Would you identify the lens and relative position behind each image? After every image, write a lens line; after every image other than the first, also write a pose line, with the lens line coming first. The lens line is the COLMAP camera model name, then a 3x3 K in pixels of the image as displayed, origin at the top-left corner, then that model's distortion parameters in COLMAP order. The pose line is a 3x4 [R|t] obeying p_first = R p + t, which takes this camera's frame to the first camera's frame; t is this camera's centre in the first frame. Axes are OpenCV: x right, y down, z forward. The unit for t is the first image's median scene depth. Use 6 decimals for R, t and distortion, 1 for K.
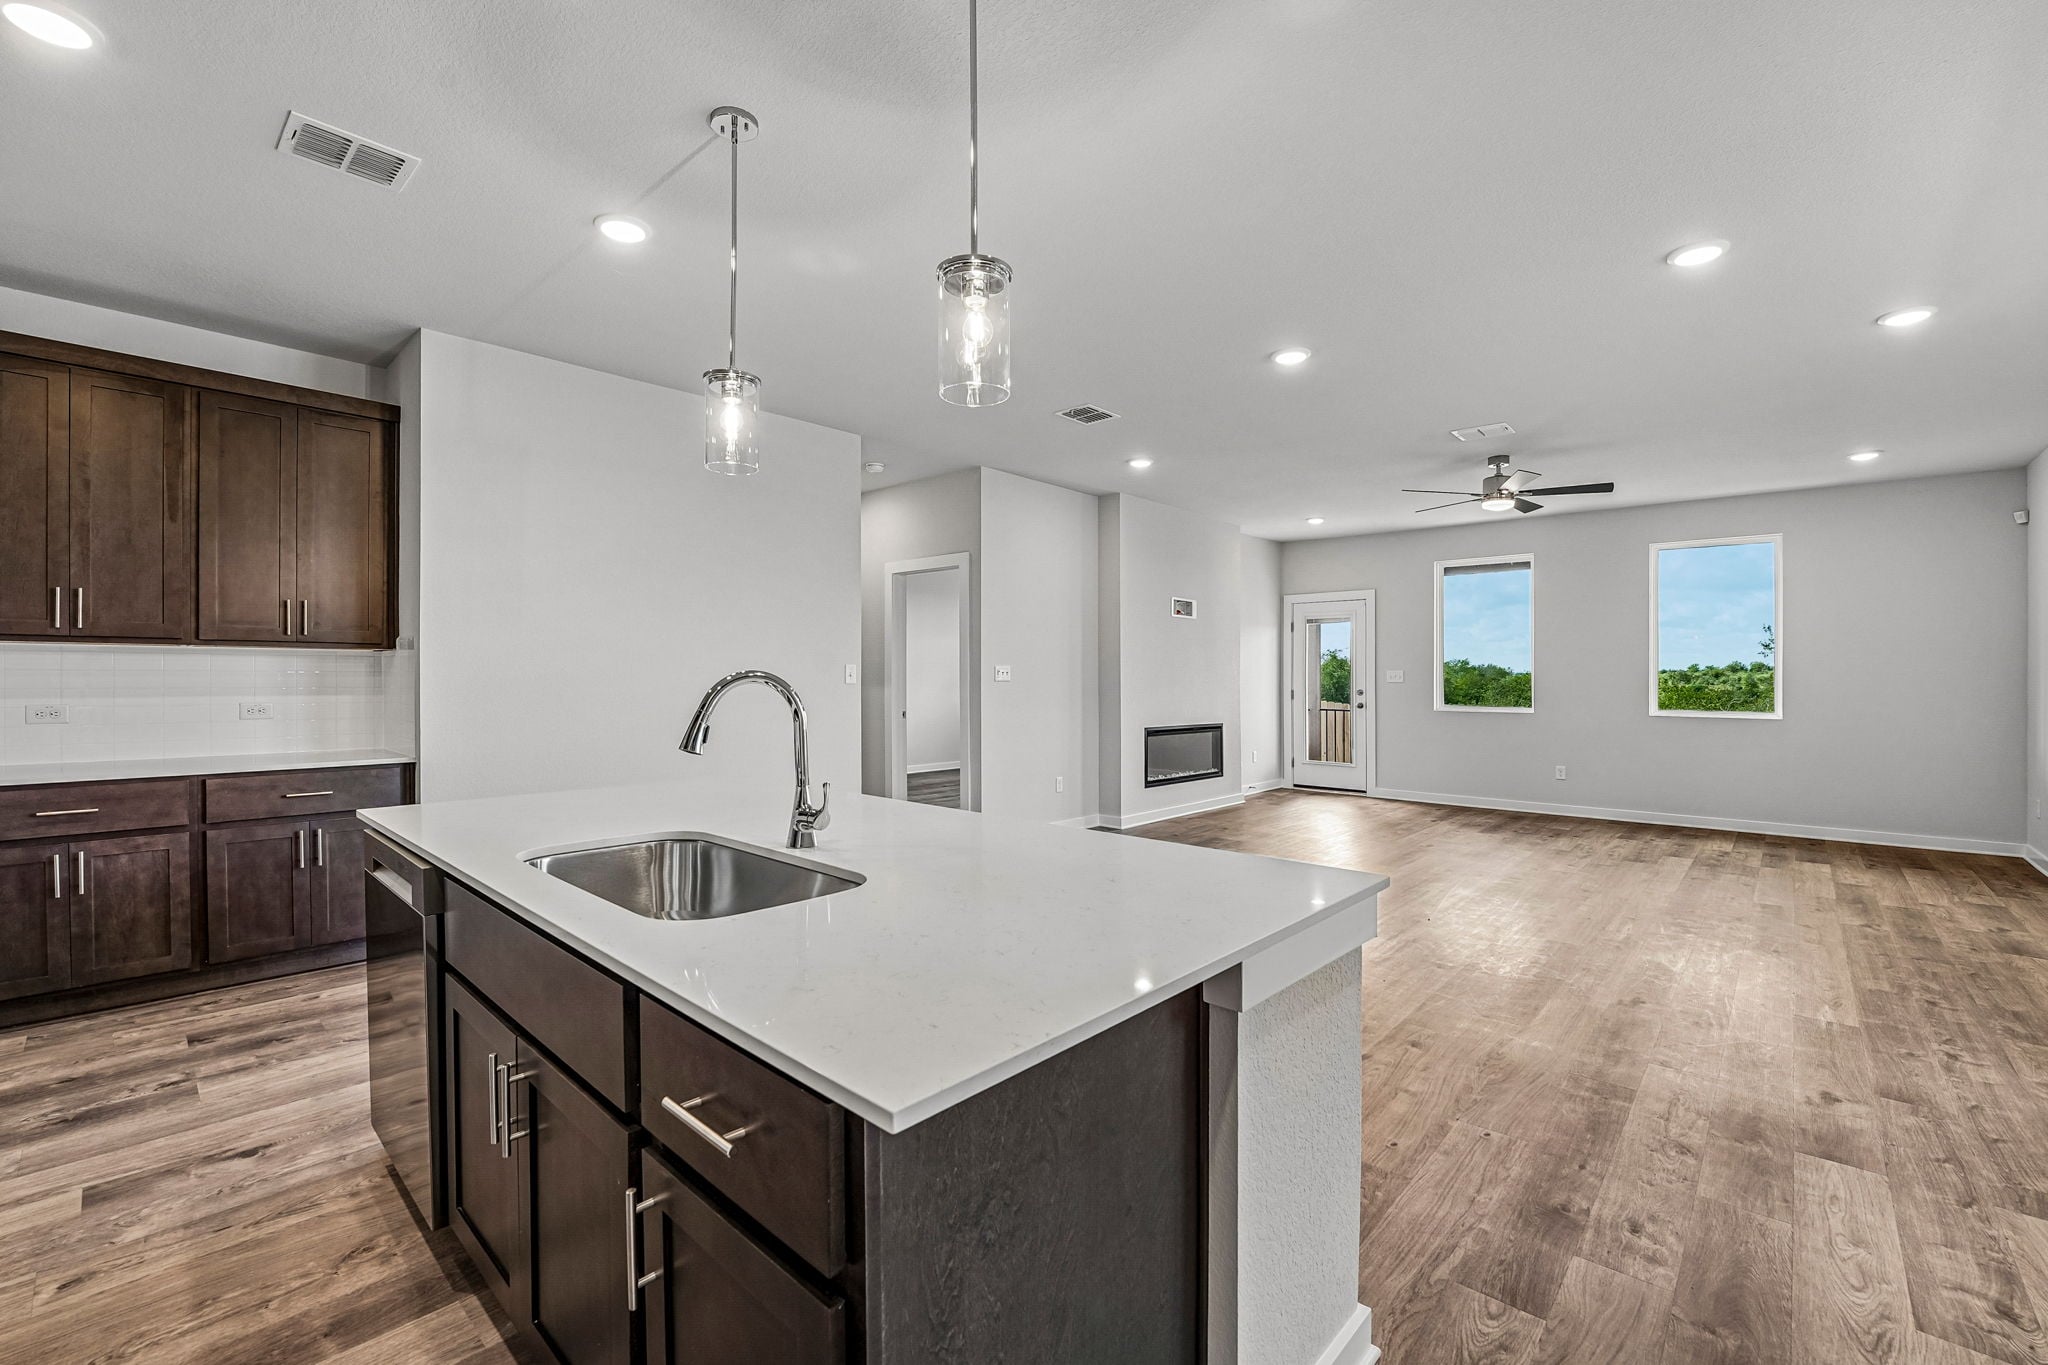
lens RADIAL K [[852.4, 0, 1017.0], [0, 852.4, 685.4], [0, 0, 1]] dist [-0.015167, 0.000196]
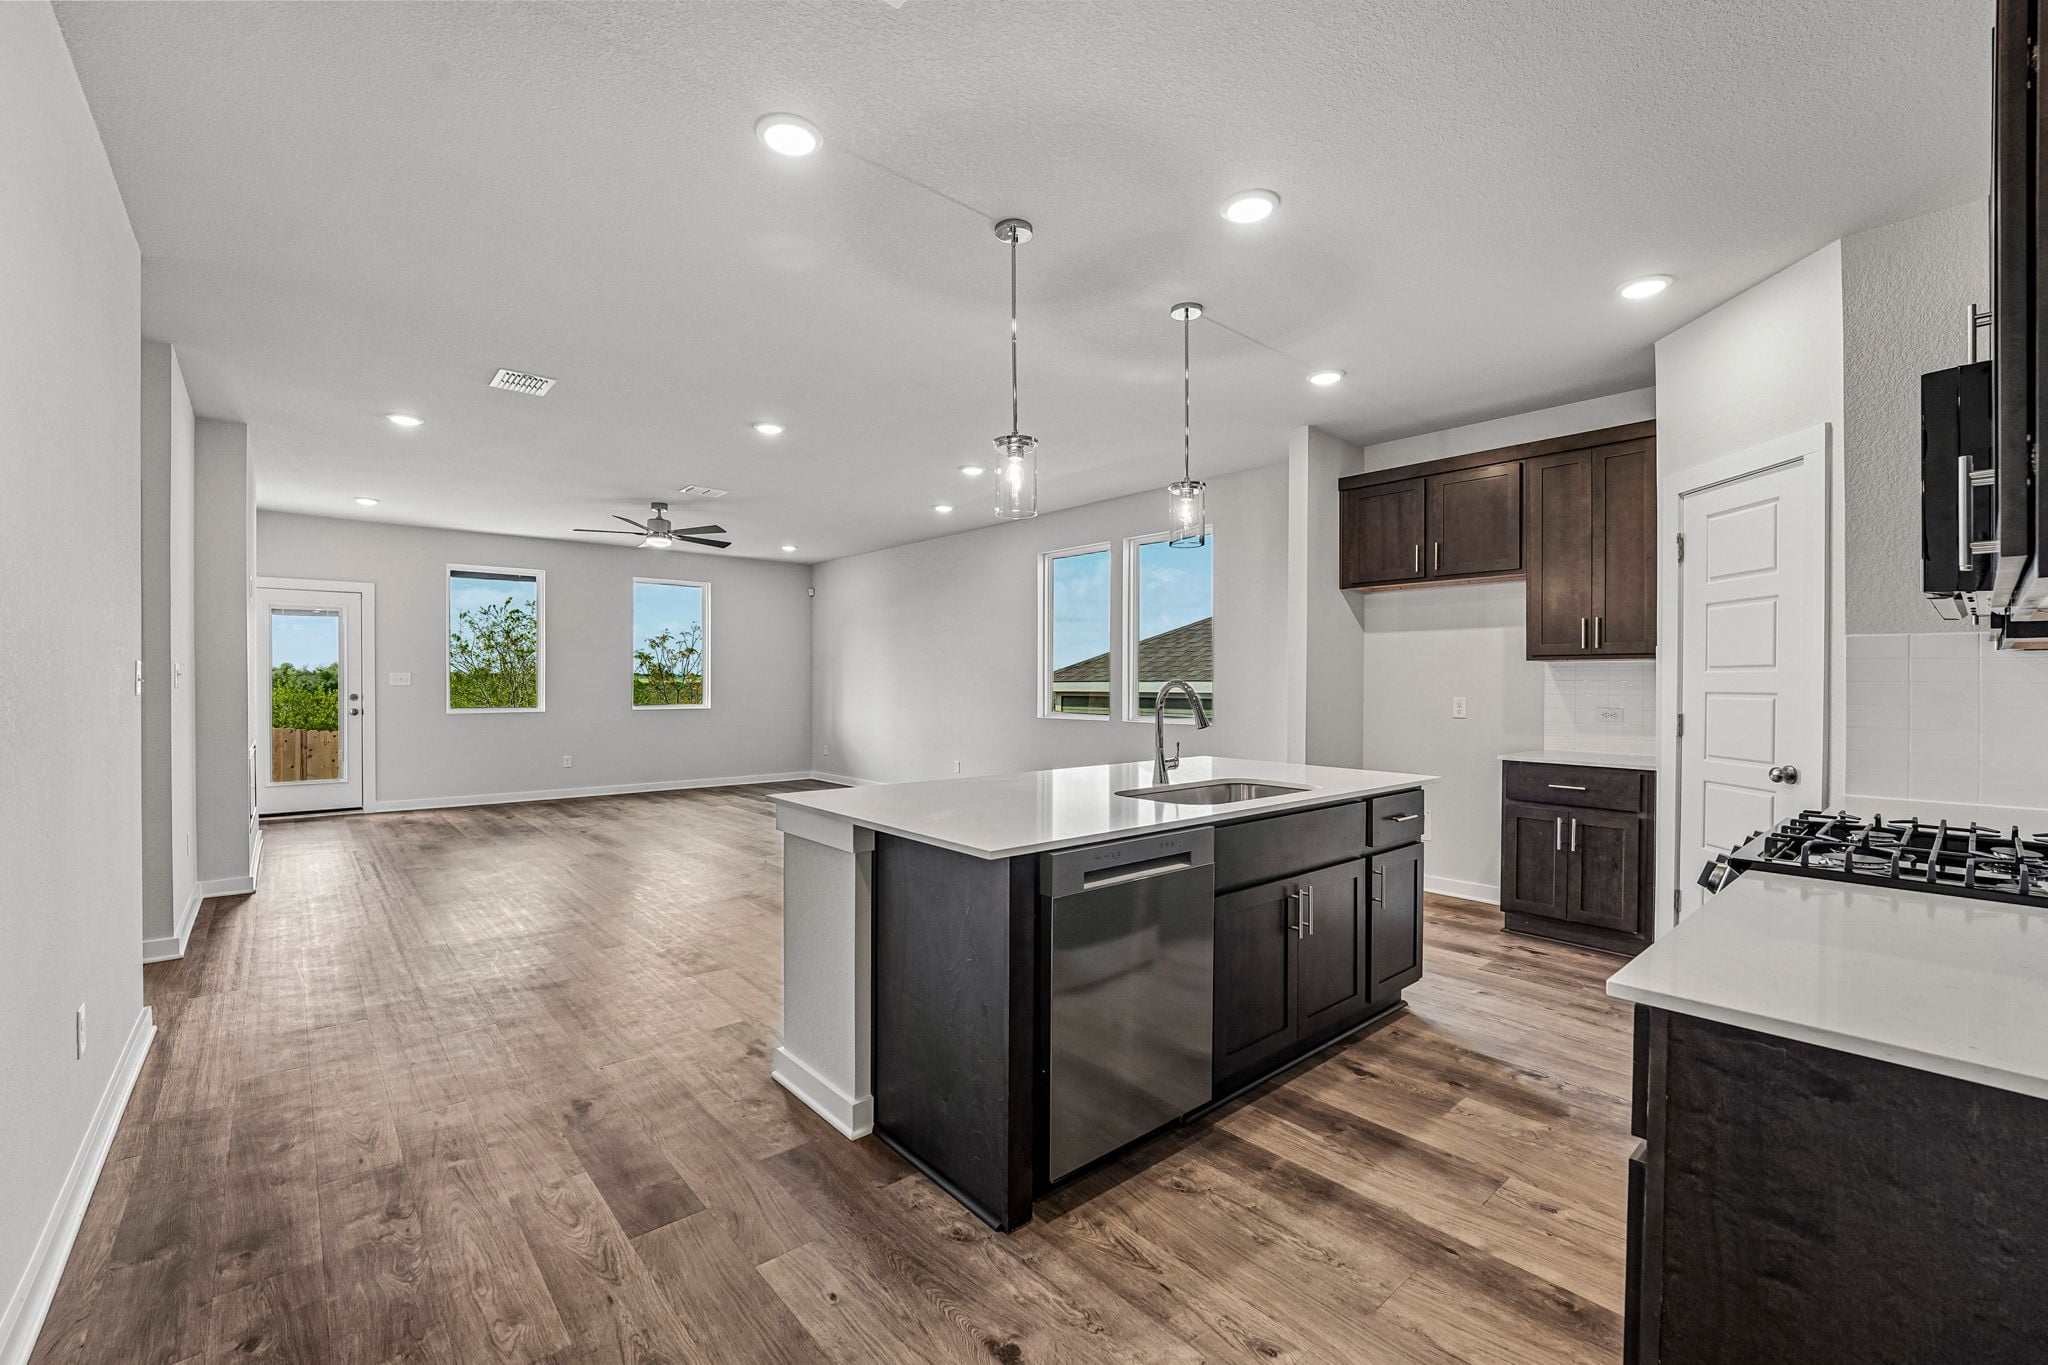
lens RADIAL K [[852.4, 0, 1017.0], [0, 852.4, 685.4], [0, 0, 1]] dist [-0.015167, 0.000196]
pose [[0.113080, -0.005250, 0.993572, -1.349586], [0.006222, 0.999970, 0.004576, -0.012938], [-0.993566, 0.005664, 0.113109, 0.750894]]
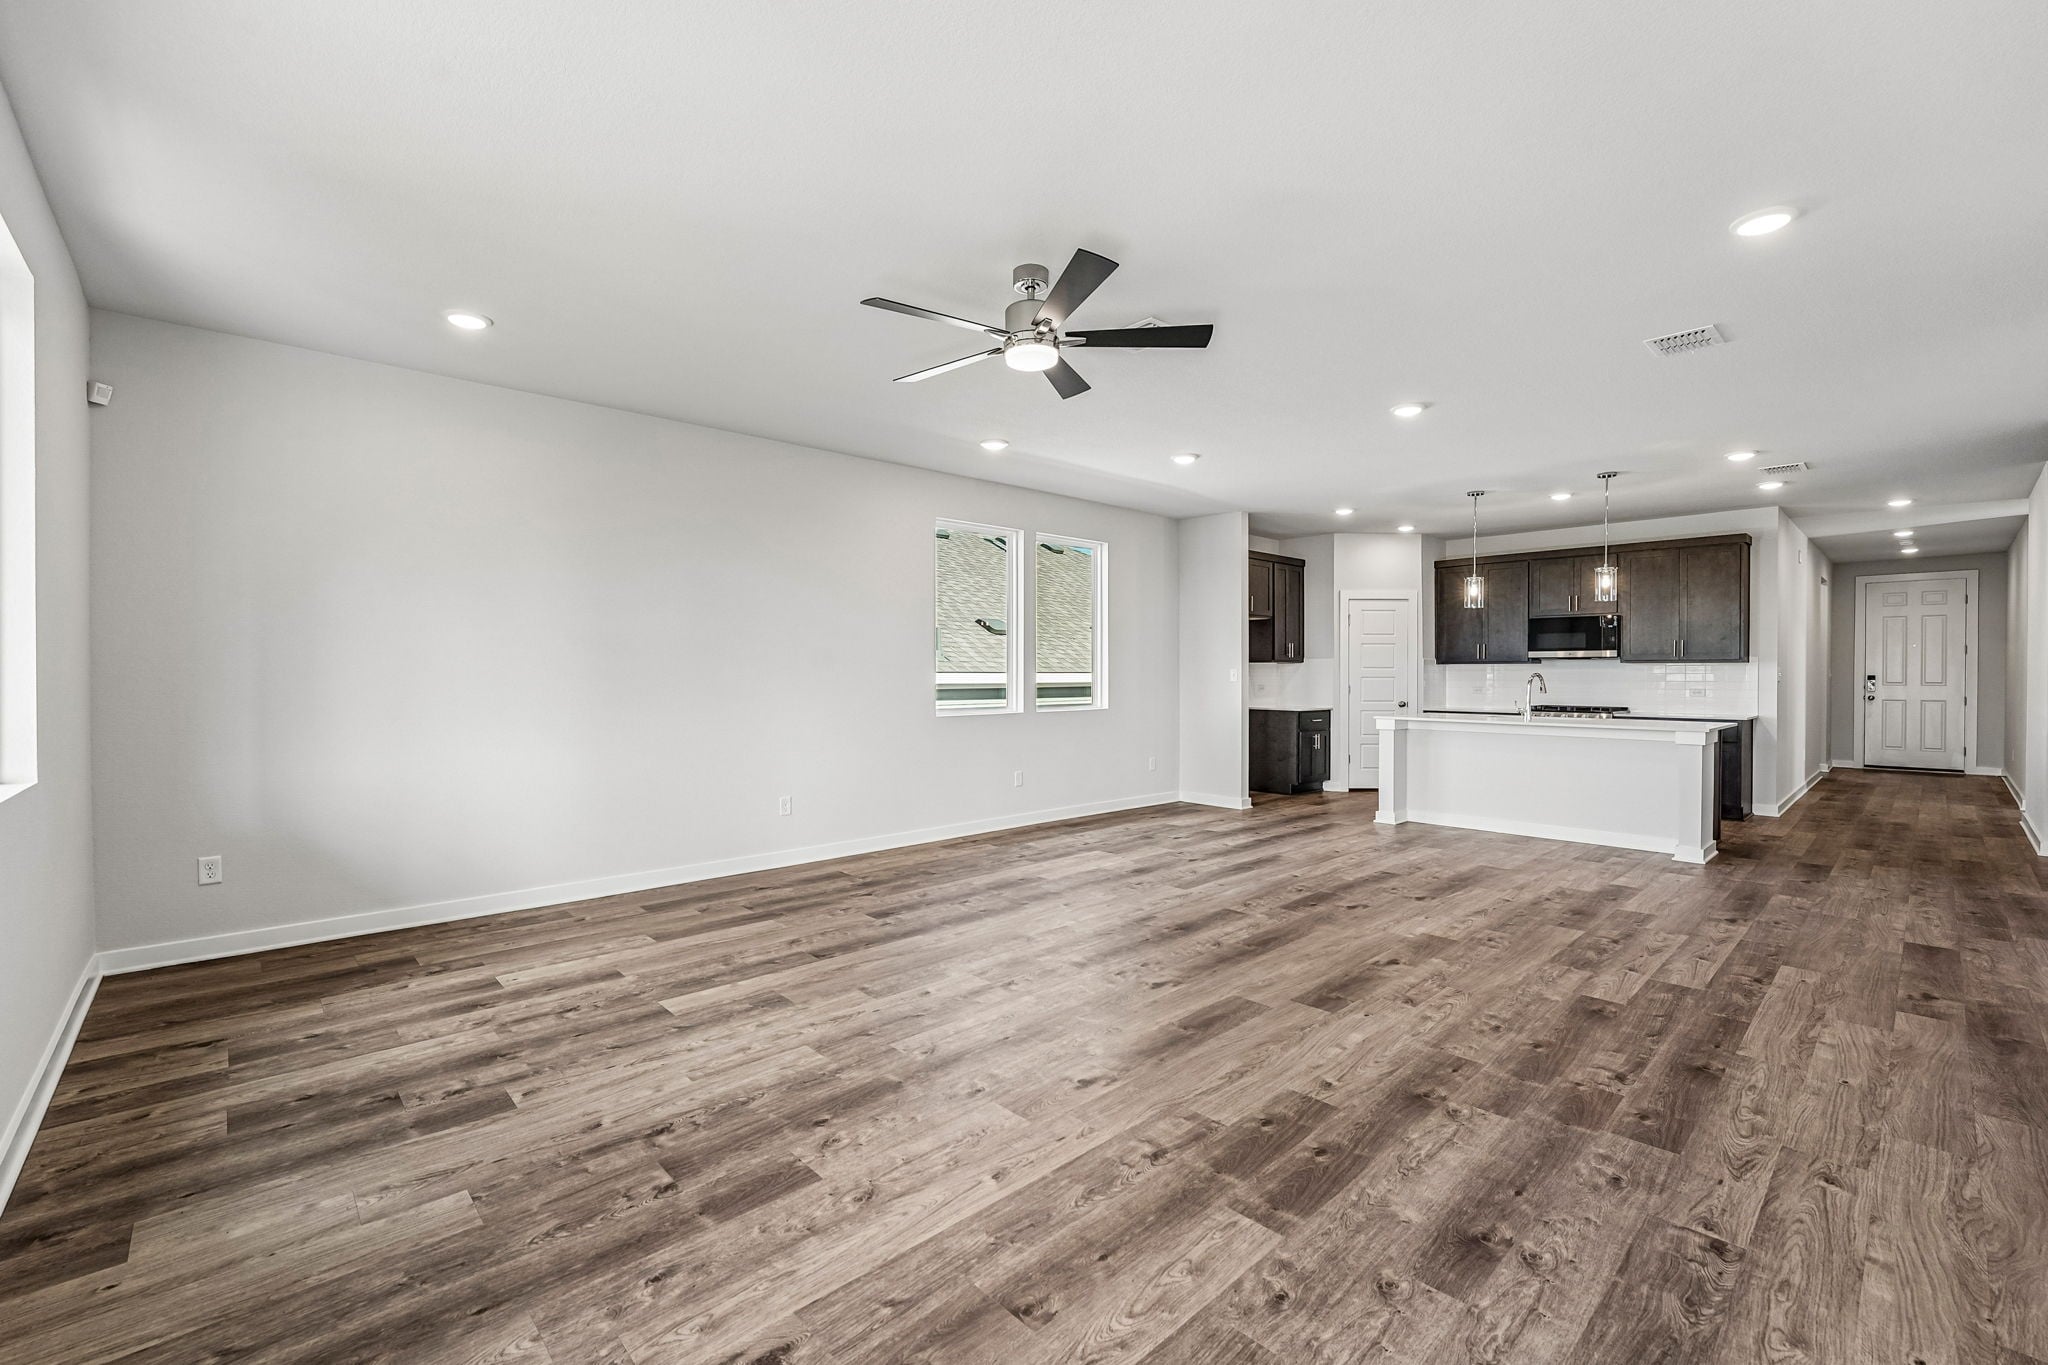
lens RADIAL K [[855.5, 0, 989.2], [0, 855.5, 687.6], [0, 0, 1]] dist [-0.018012, 0.000574]
pose [[-0.994650, -0.005425, 0.103158, 1.188684], [-0.002688, 0.999641, 0.026657, -0.035061], [-0.103266, 0.026237, -0.994308, 3.429762]]
